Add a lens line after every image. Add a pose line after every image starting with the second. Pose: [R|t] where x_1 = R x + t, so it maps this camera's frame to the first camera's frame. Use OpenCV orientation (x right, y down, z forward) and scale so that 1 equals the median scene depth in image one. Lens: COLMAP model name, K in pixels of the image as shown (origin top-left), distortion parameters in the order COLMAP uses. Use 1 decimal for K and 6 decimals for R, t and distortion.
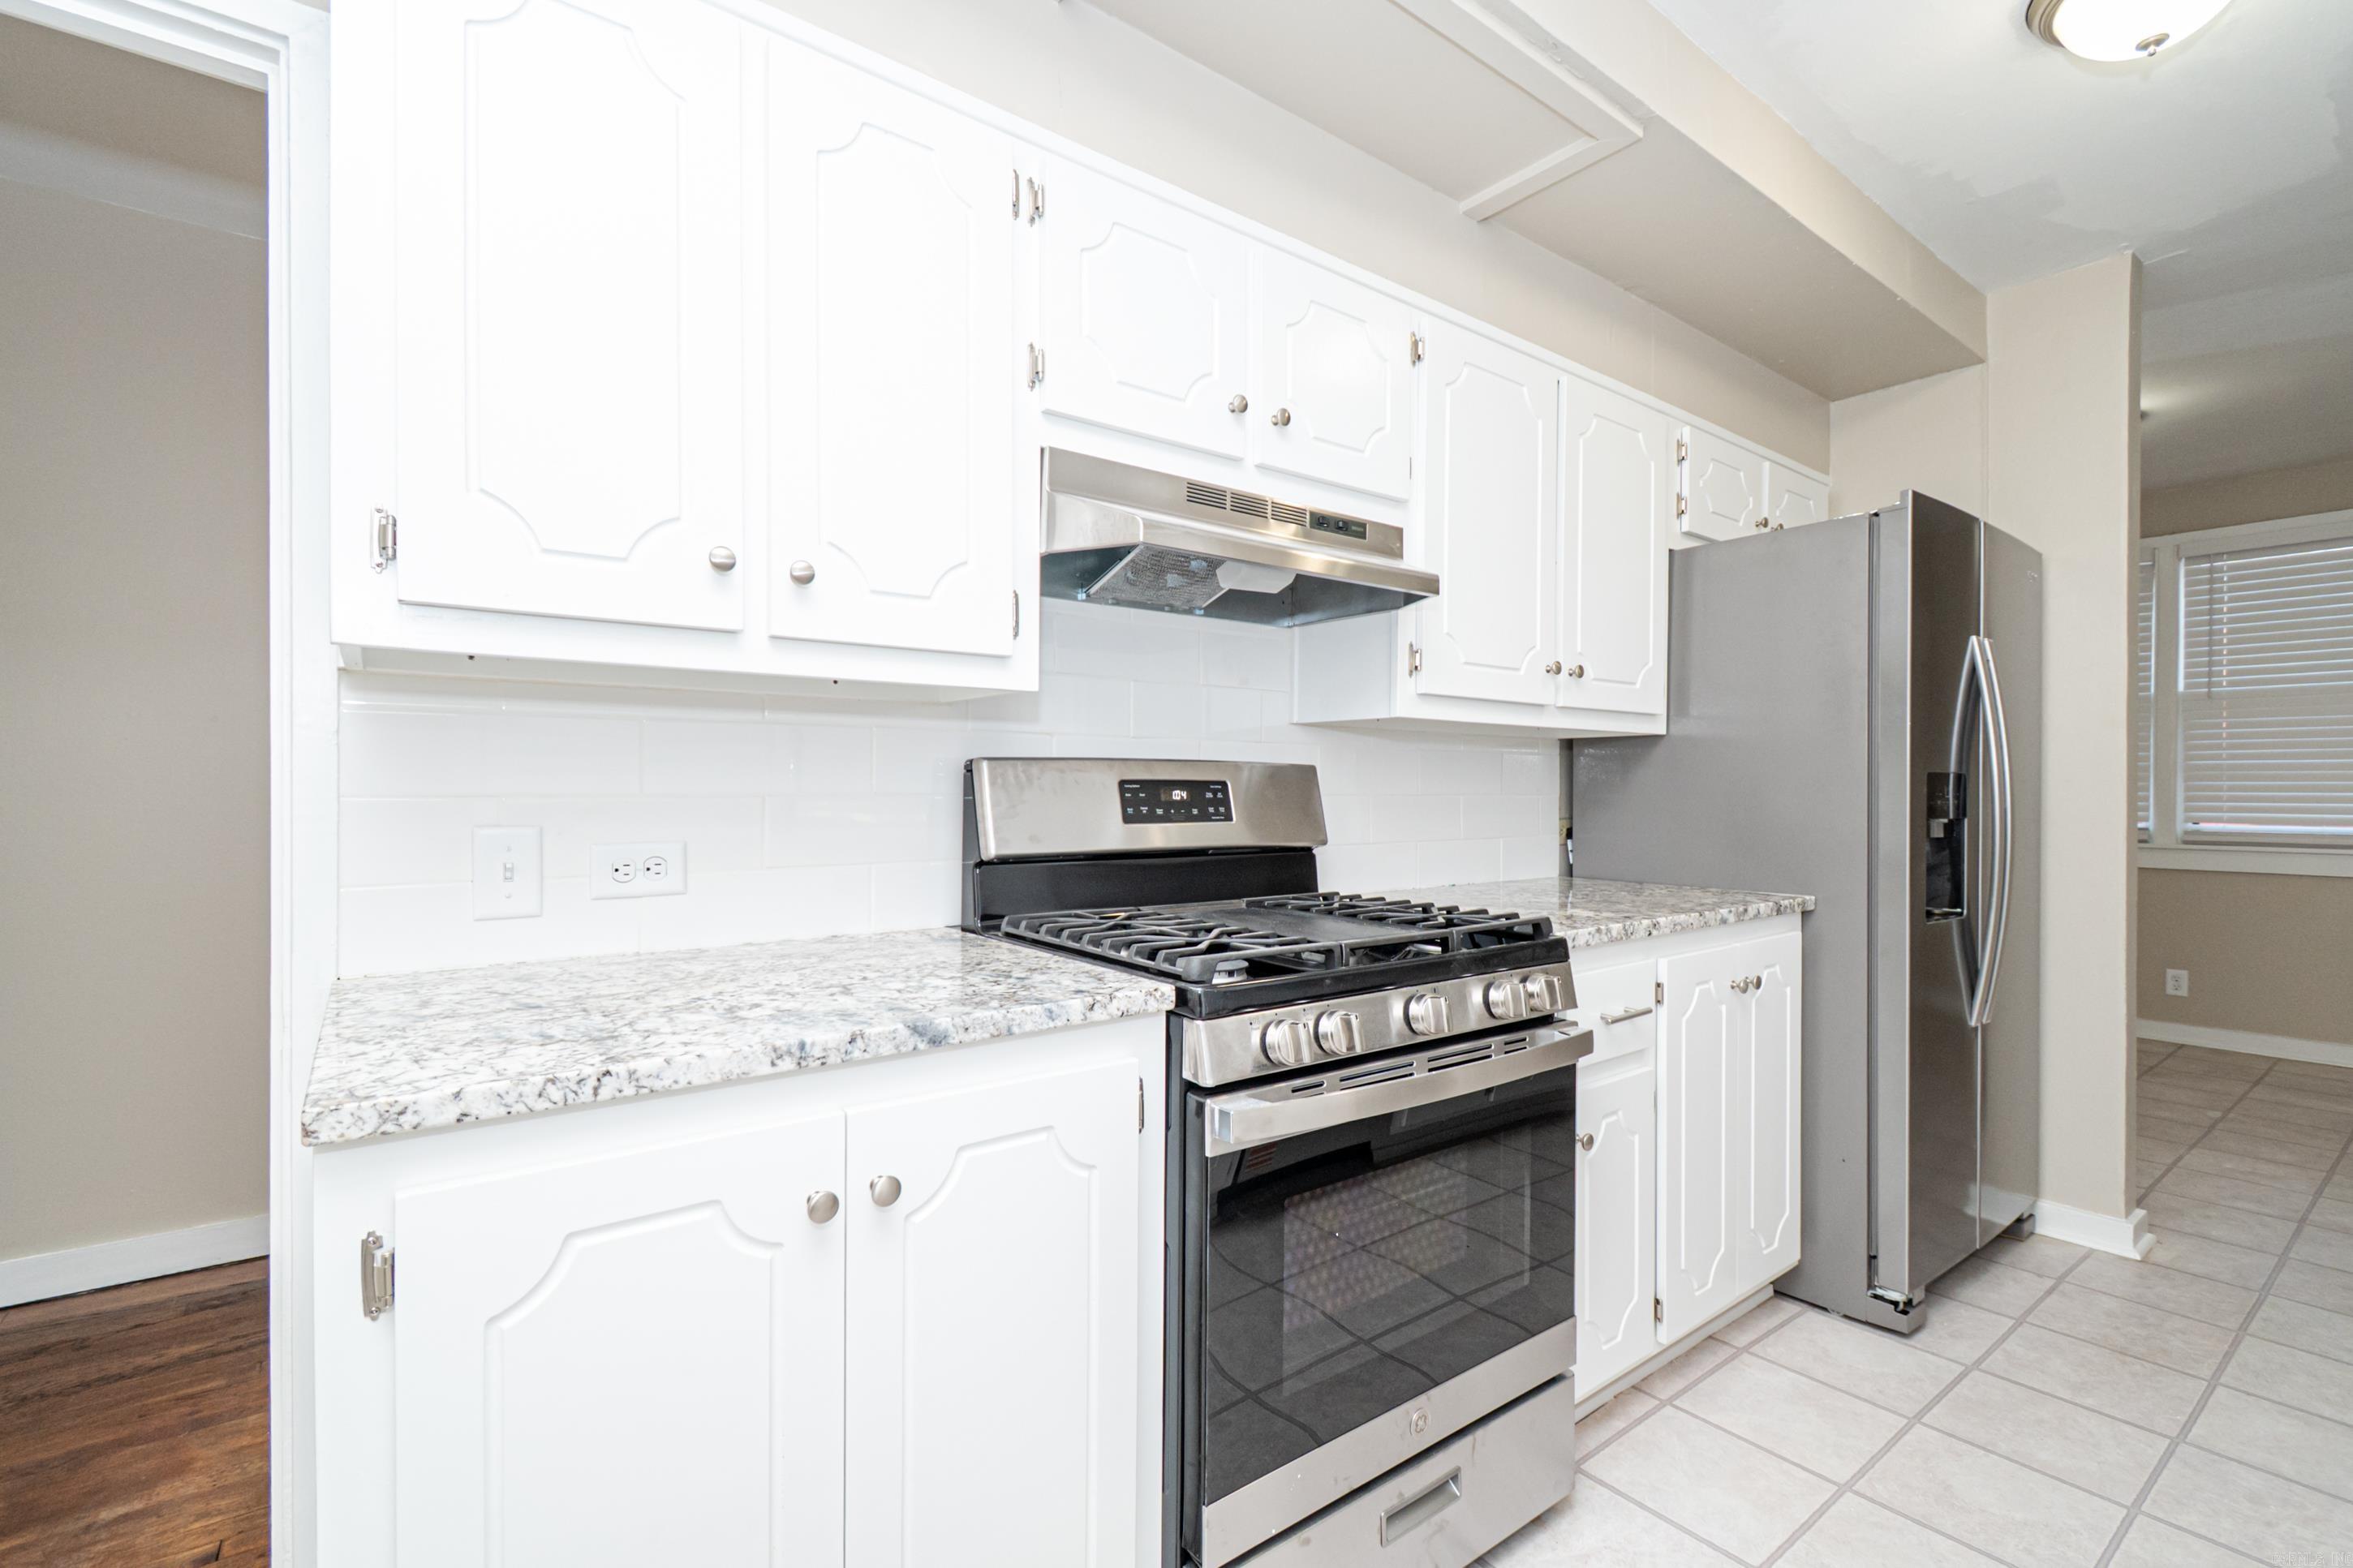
lens RADIAL K [[1044.0, 0, 1185.7], [0, 1044.0, 796.5], [0, 0, 1]] dist [0.012253, -0.005507]
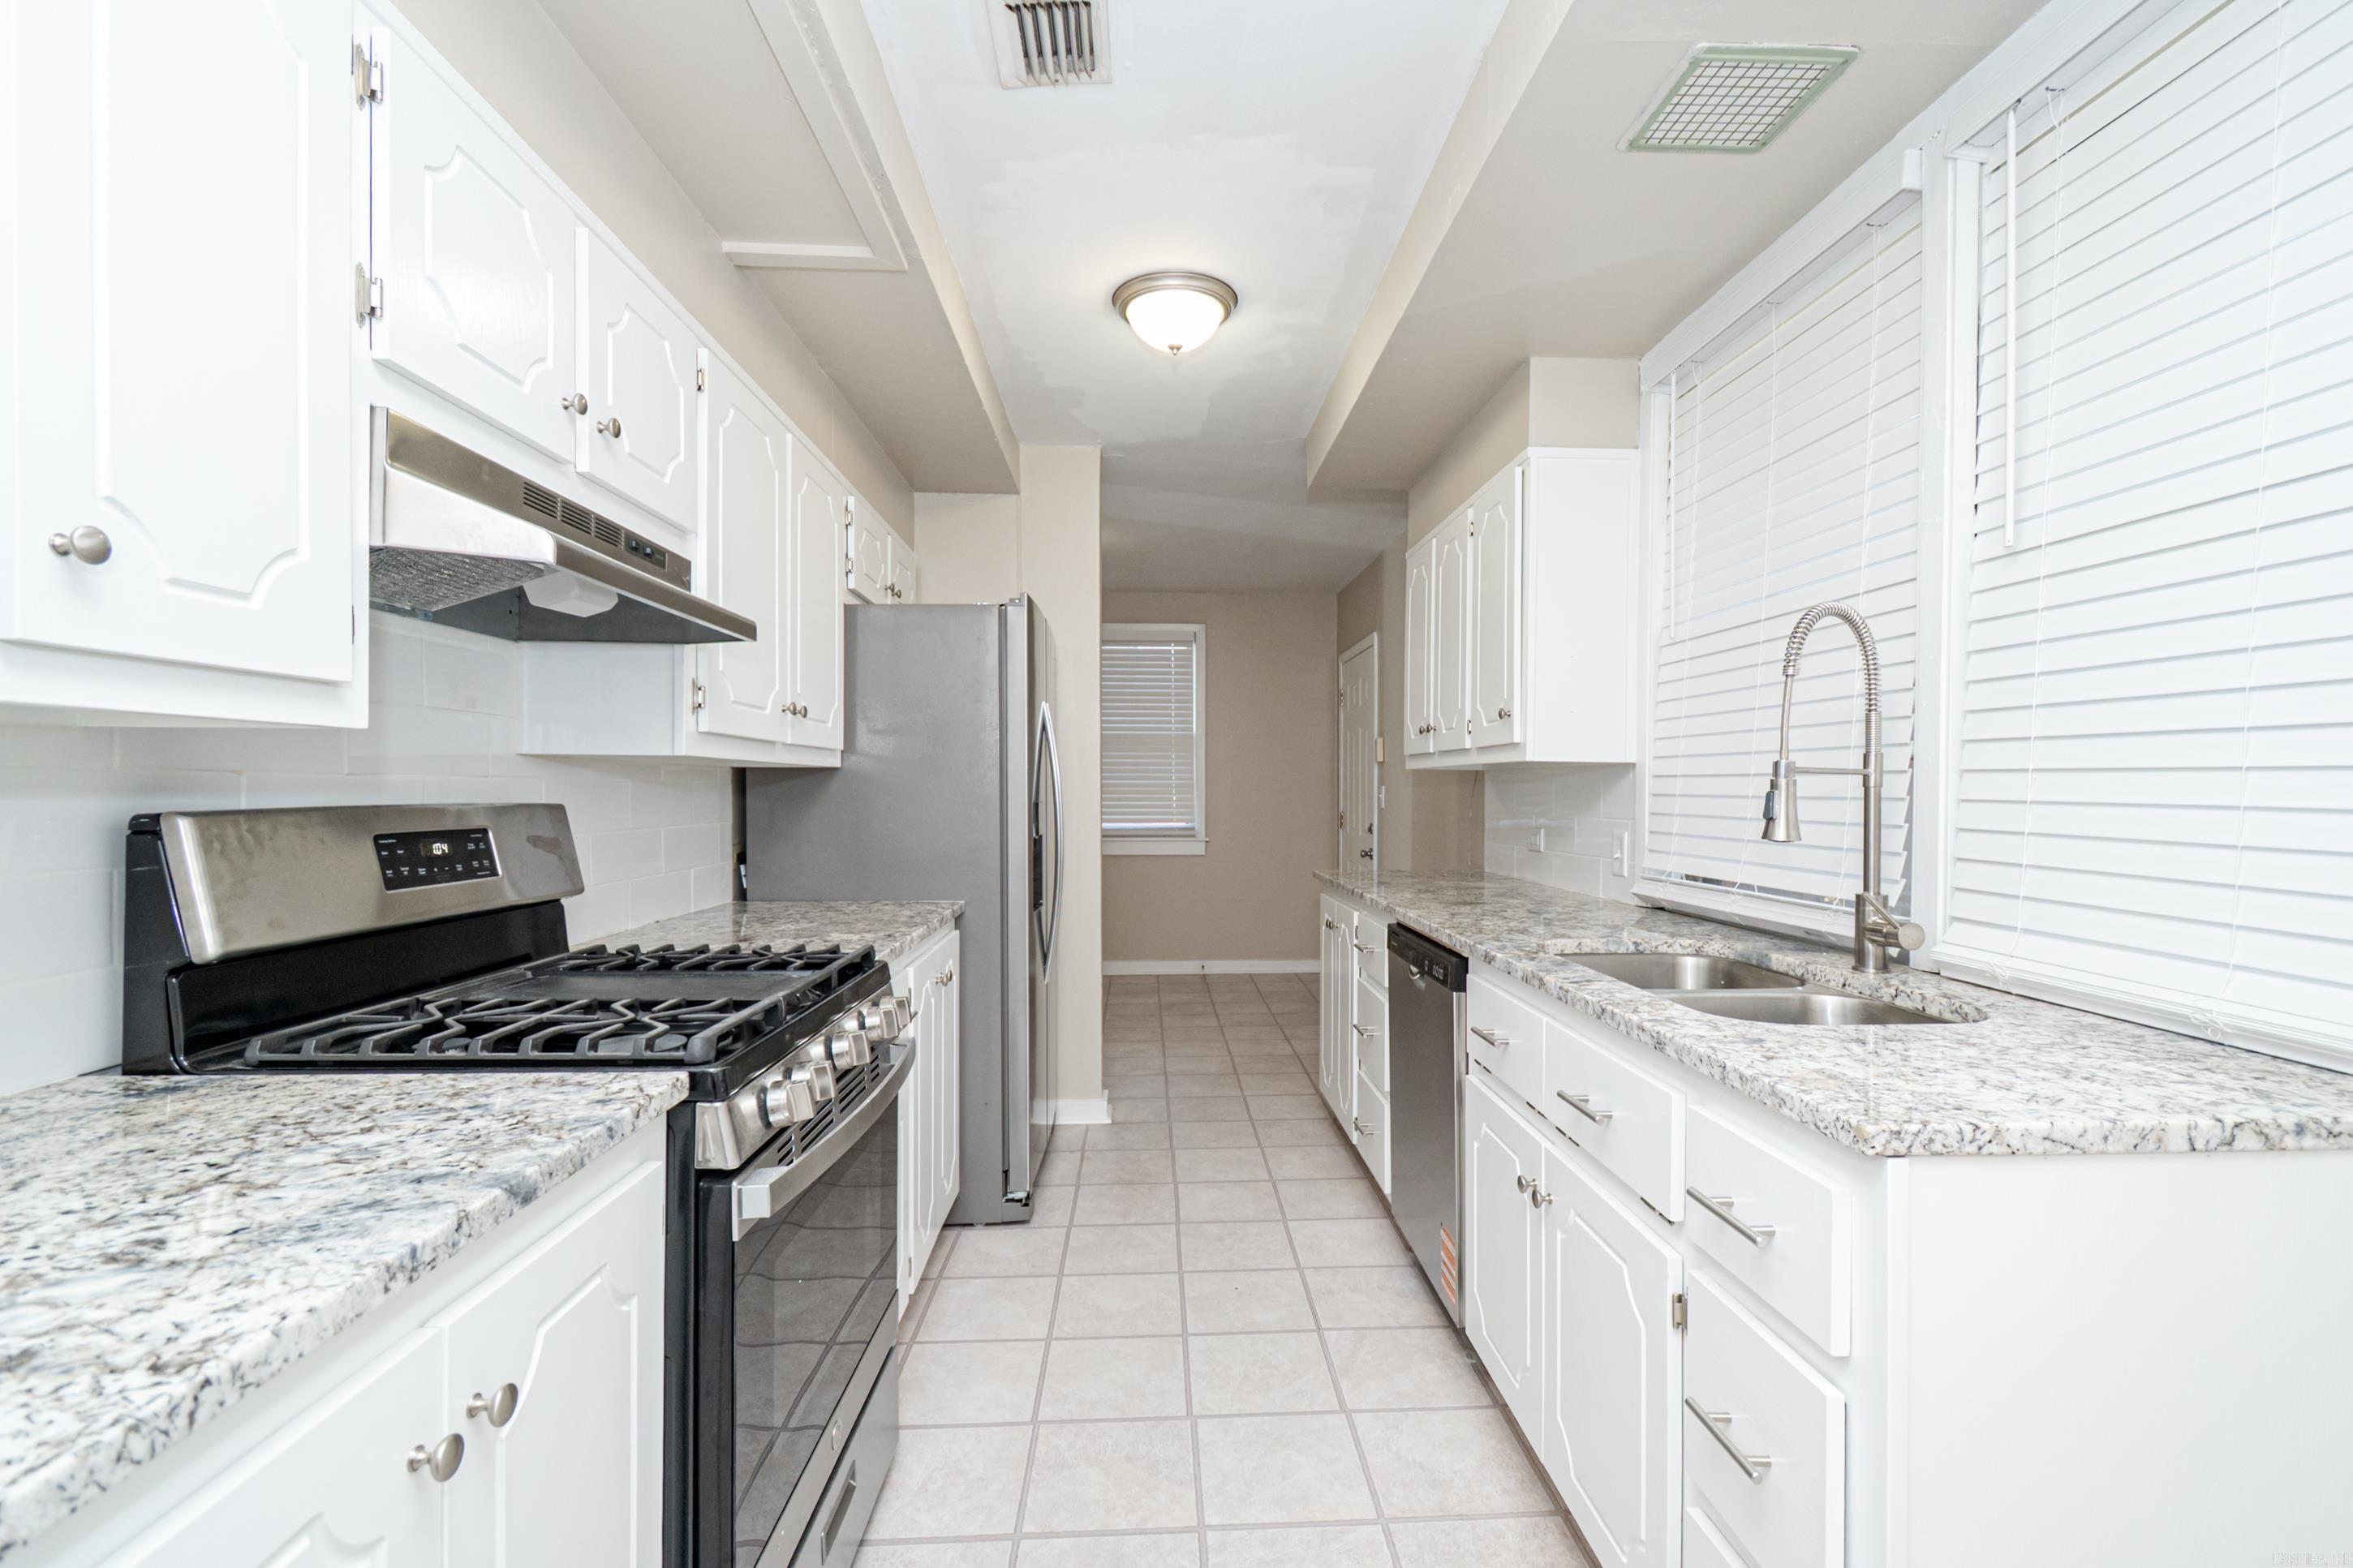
lens RADIAL K [[1044.0, 0, 1185.7], [0, 1044.0, 796.5], [0, 0, 1]] dist [0.012253, -0.005507]
pose [[0.577134, -0.005843, 0.816629, -0.342435], [0.004778, 0.999981, 0.003778, -0.042778], [-0.816635, 0.001721, 0.577151, 0.069606]]
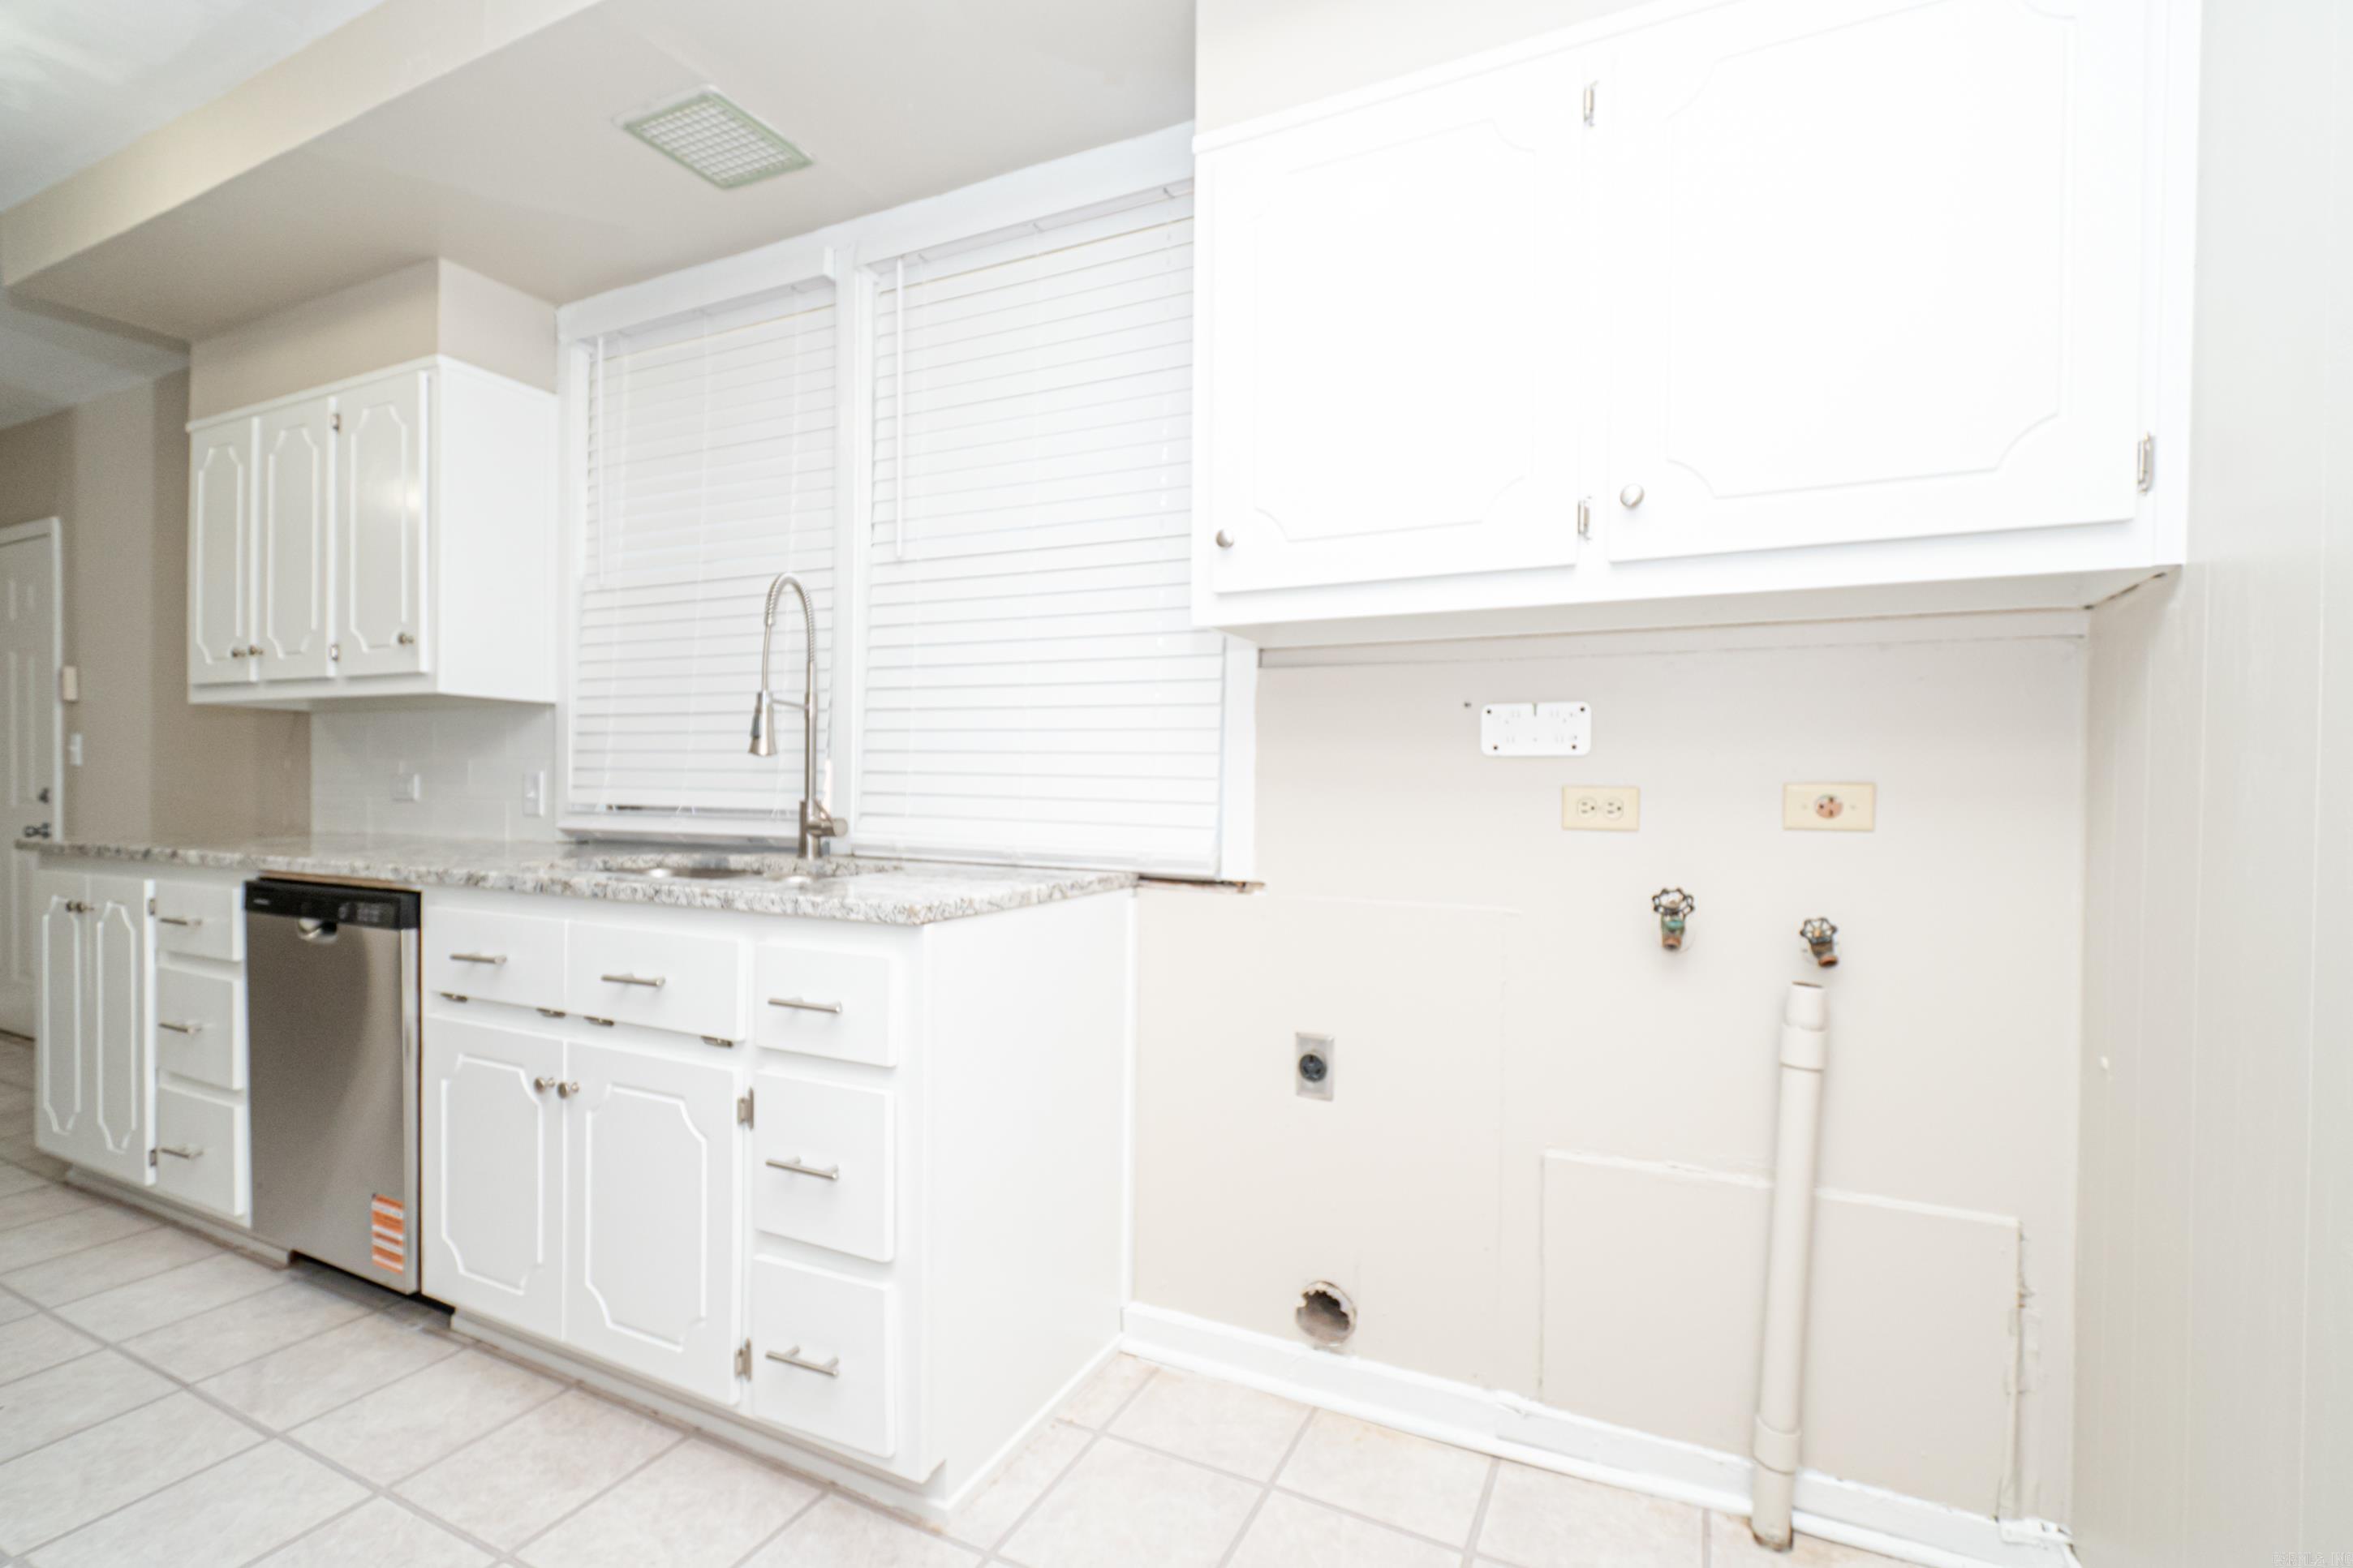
lens RADIAL K [[1044.0, 0, 1185.7], [0, 1044.0, 796.5], [0, 0, 1]] dist [0.012253, -0.005507]
pose [[-0.442132, -0.019102, 0.896746, -0.539690], [-0.004996, 0.999810, 0.018835, 0.022684], [-0.896936, 0.003847, -0.442144, 0.264238]]
